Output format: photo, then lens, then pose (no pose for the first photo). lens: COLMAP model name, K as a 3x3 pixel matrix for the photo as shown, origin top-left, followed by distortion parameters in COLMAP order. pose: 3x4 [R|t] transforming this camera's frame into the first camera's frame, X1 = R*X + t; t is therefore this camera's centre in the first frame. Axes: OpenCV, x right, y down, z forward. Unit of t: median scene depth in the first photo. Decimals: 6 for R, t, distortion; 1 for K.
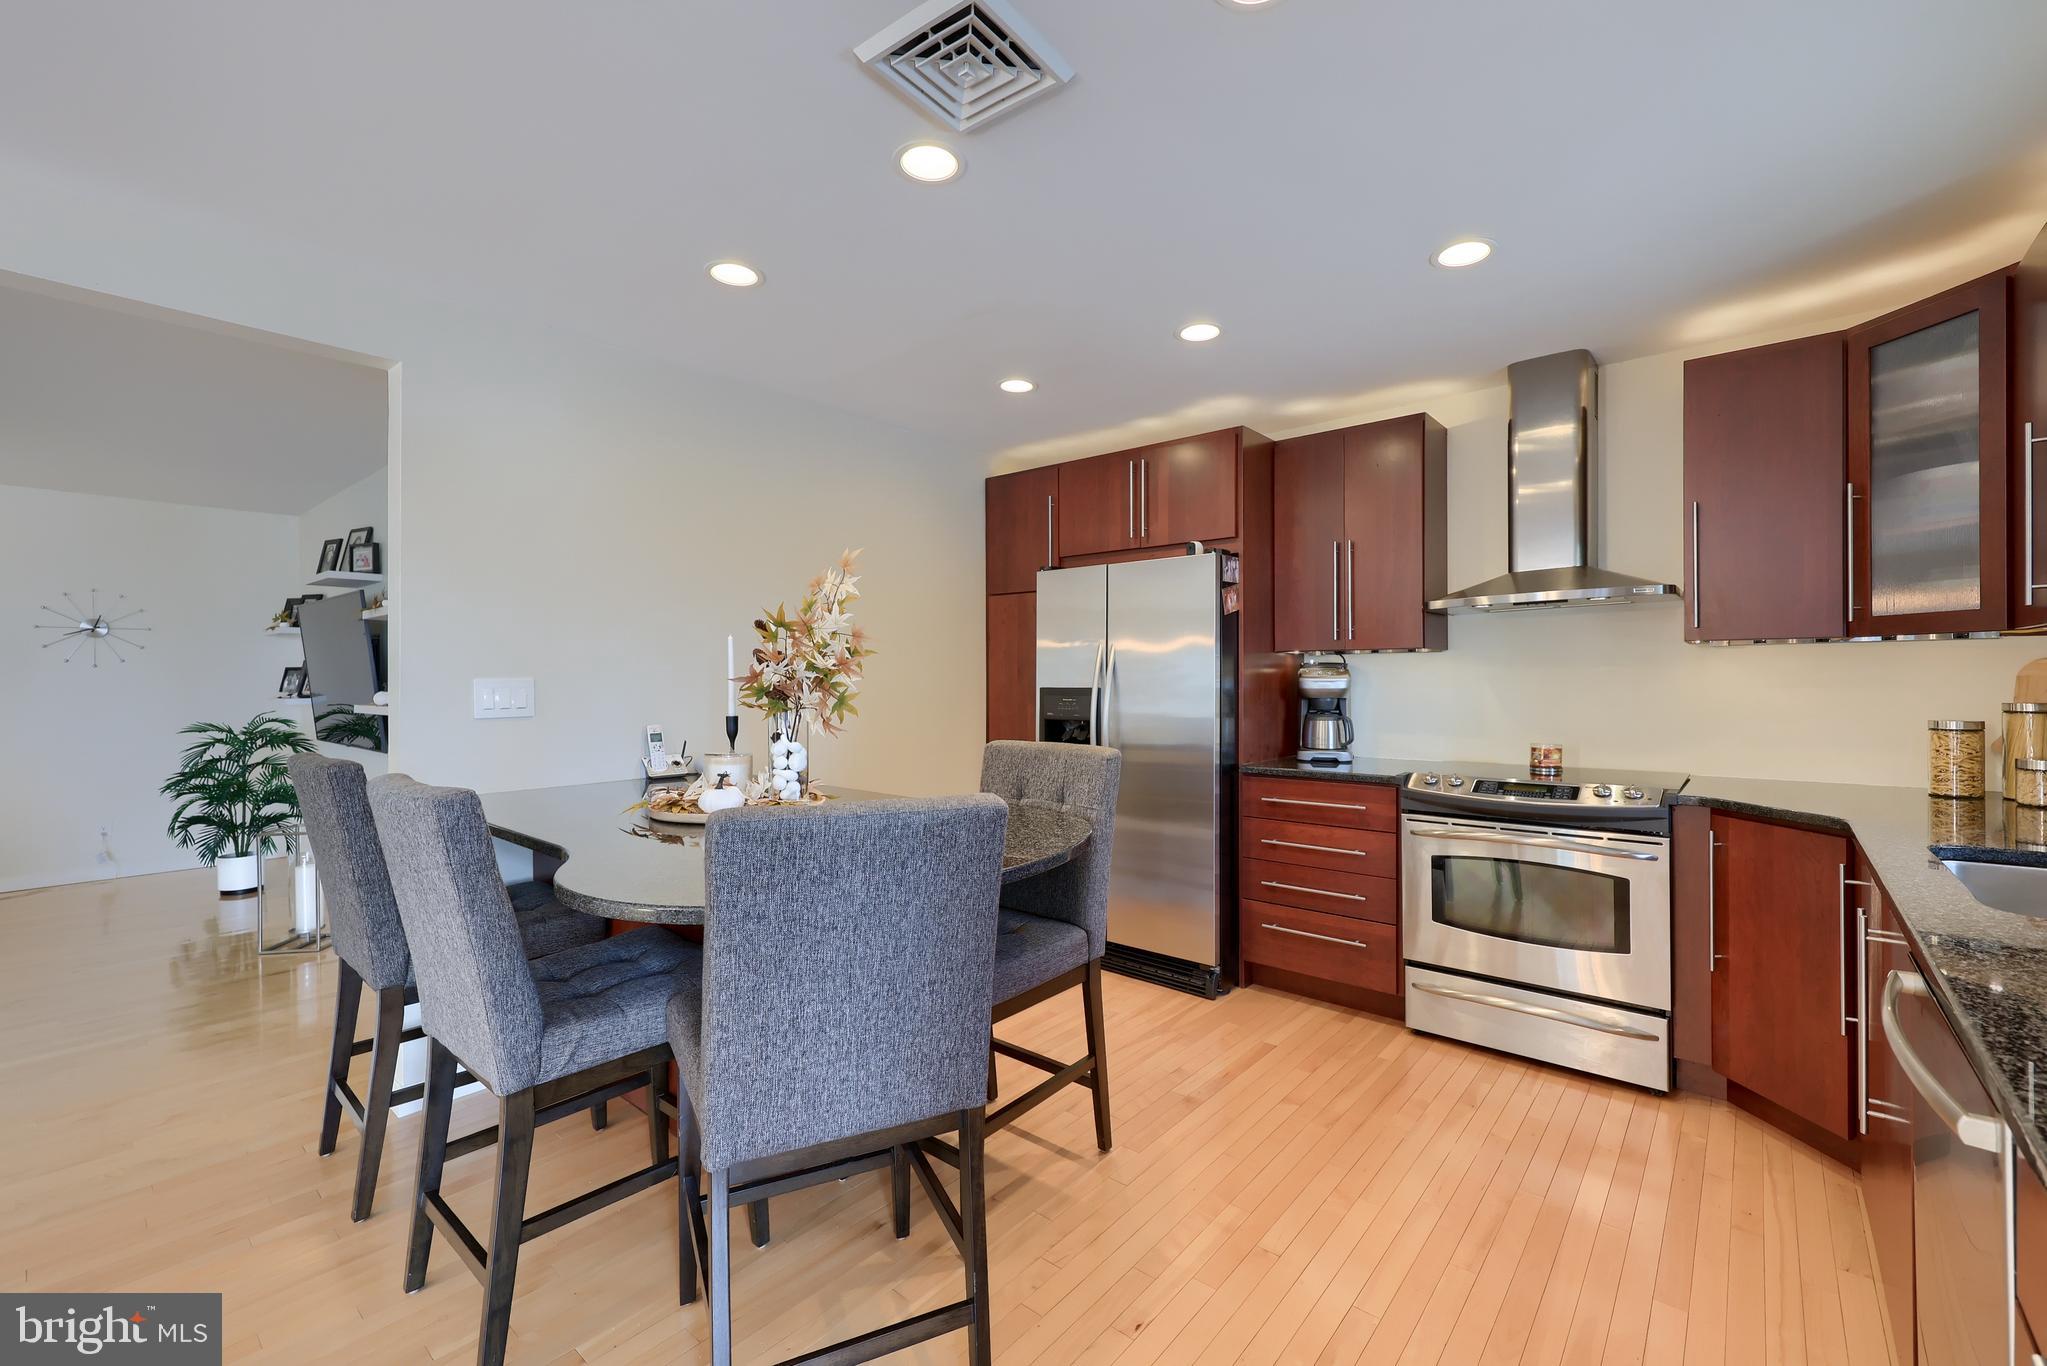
lens RADIAL K [[849.4, 0, 1062.6], [0, 849.4, 693.0], [0, 0, 1]] dist [0.010152, -0.000587]
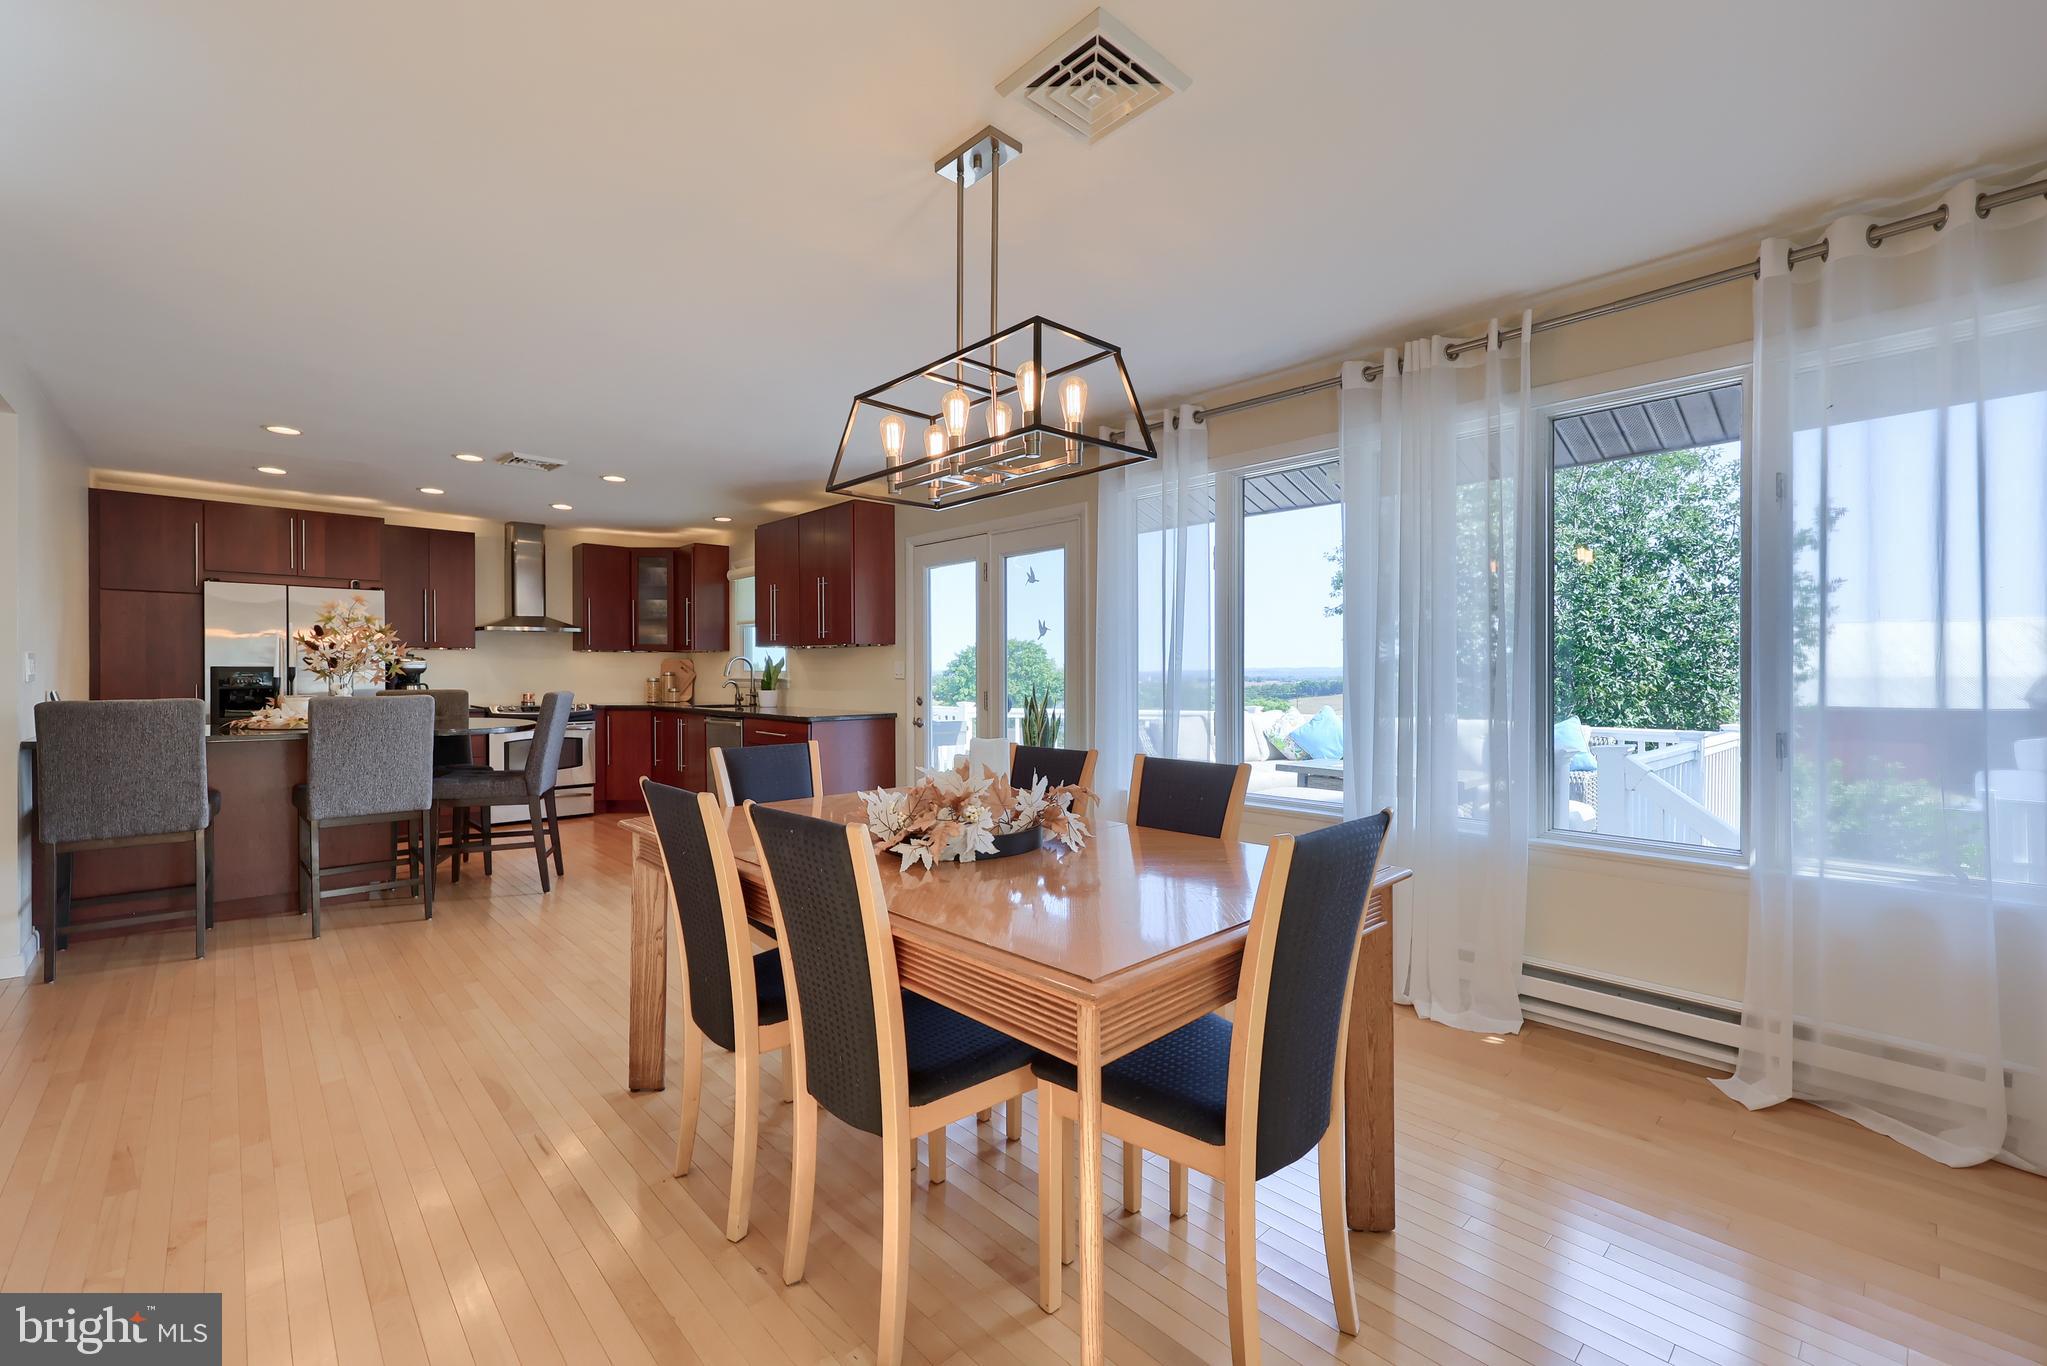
lens RADIAL K [[849.4, 0, 1029.4], [0, 849.4, 674.2], [0, 0, 1]] dist [0.010152, -0.000587]
pose [[0.102240, 0.000293, 0.994760, -1.633290], [0.012978, 0.999914, -0.001629, 0.035187], [-0.994675, 0.013077, 0.102228, -0.597337]]
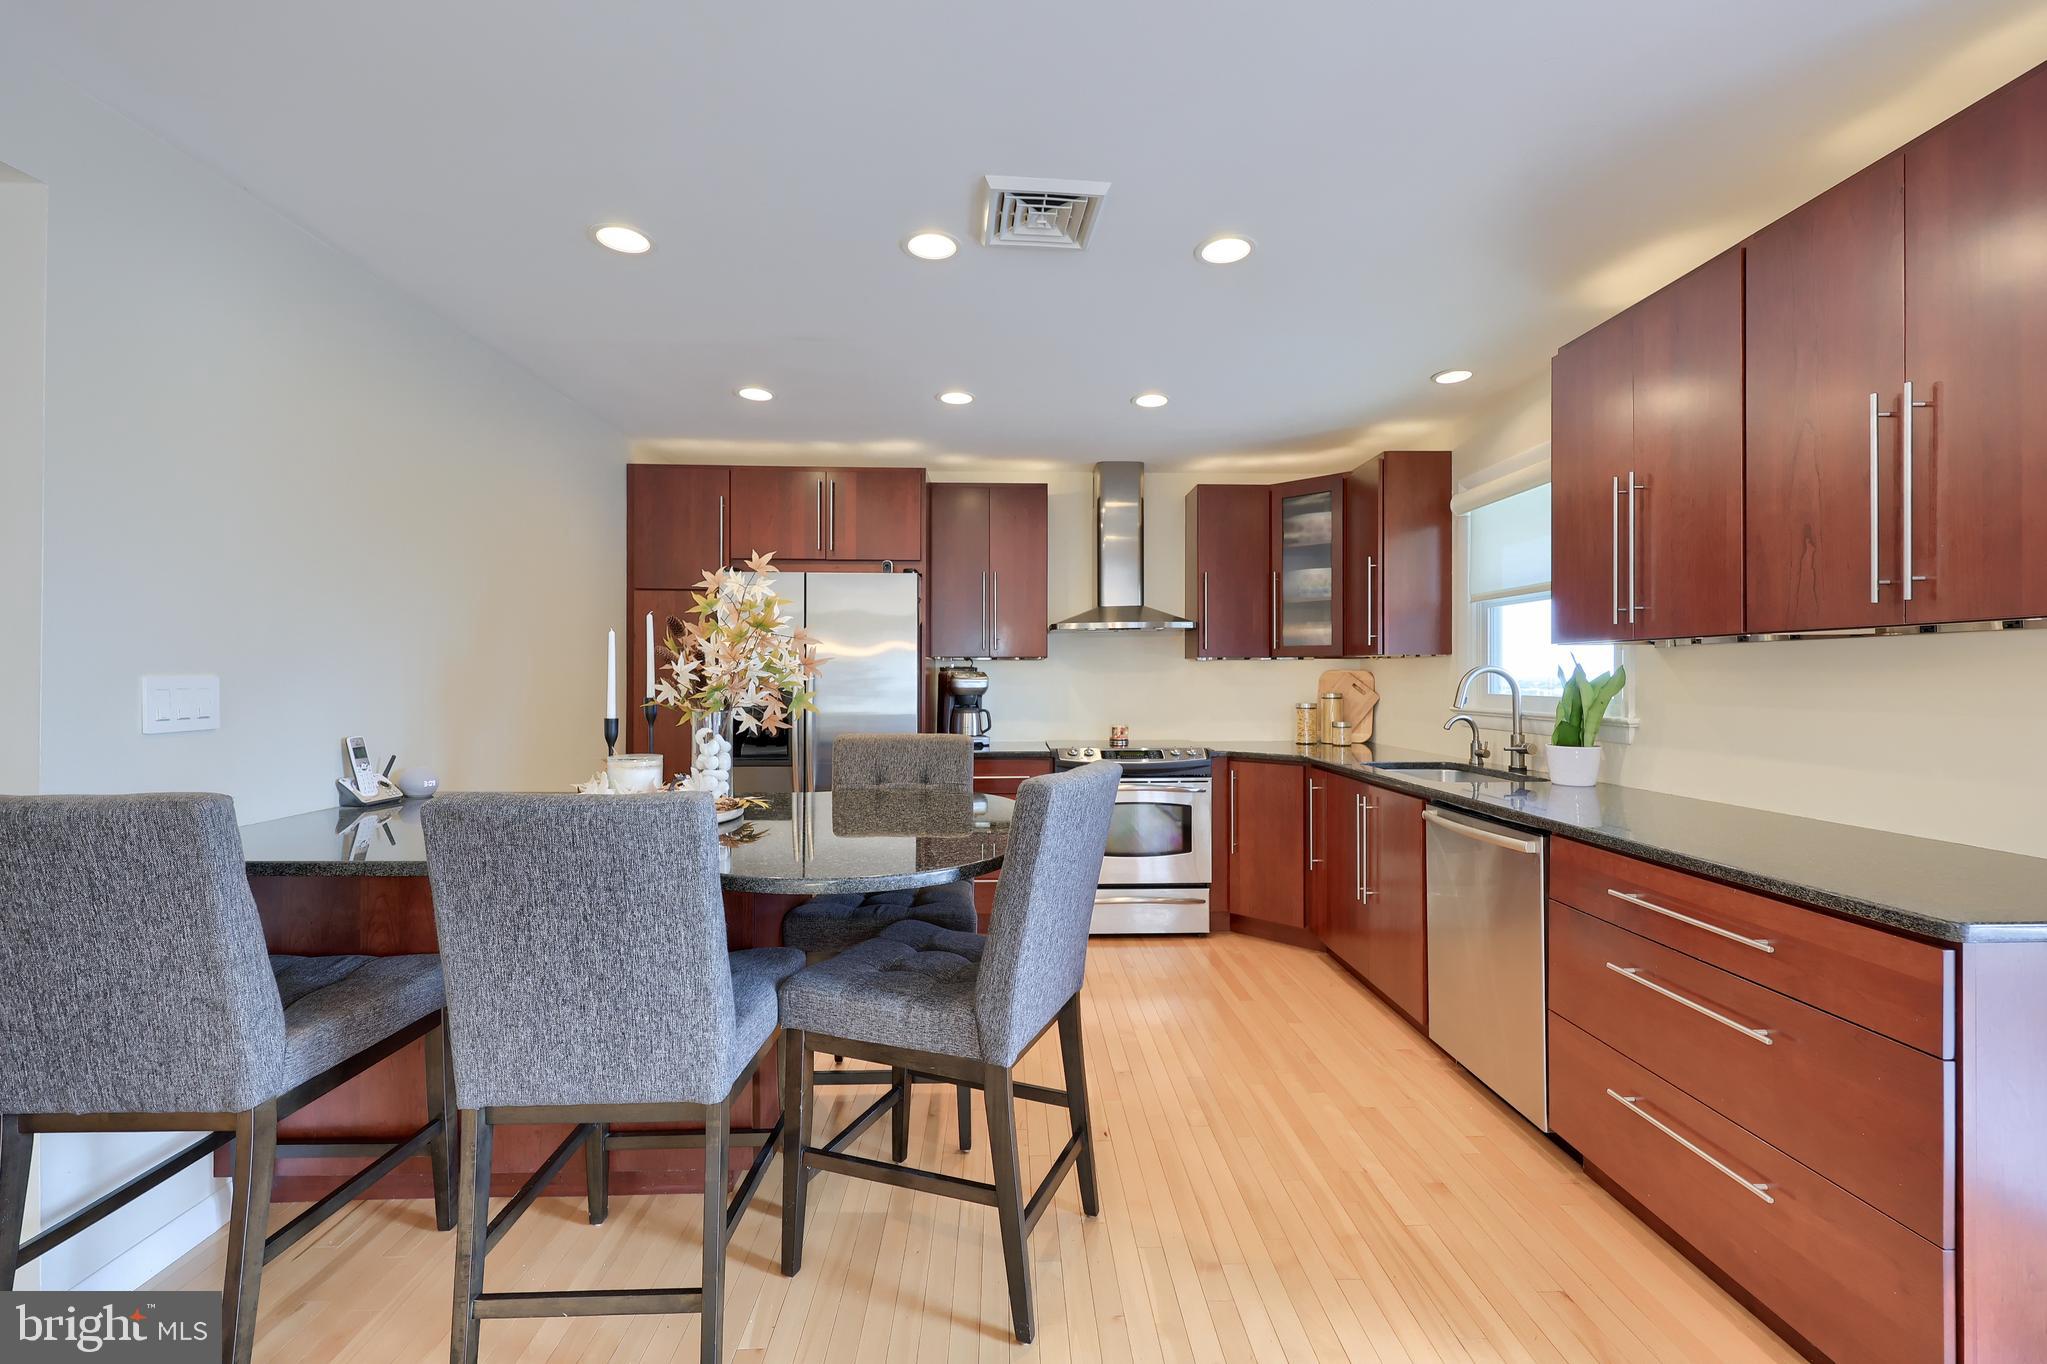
lens RADIAL K [[849.4, 0, 1011.0], [0, 849.4, 688.3], [0, 0, 1]] dist [0.010152, -0.000587]
pose [[0.750149, -0.003886, 0.661257, -0.561326], [0.005741, 0.999983, -0.000637, -0.001865], [-0.661244, 0.004274, 0.750159, 0.024333]]
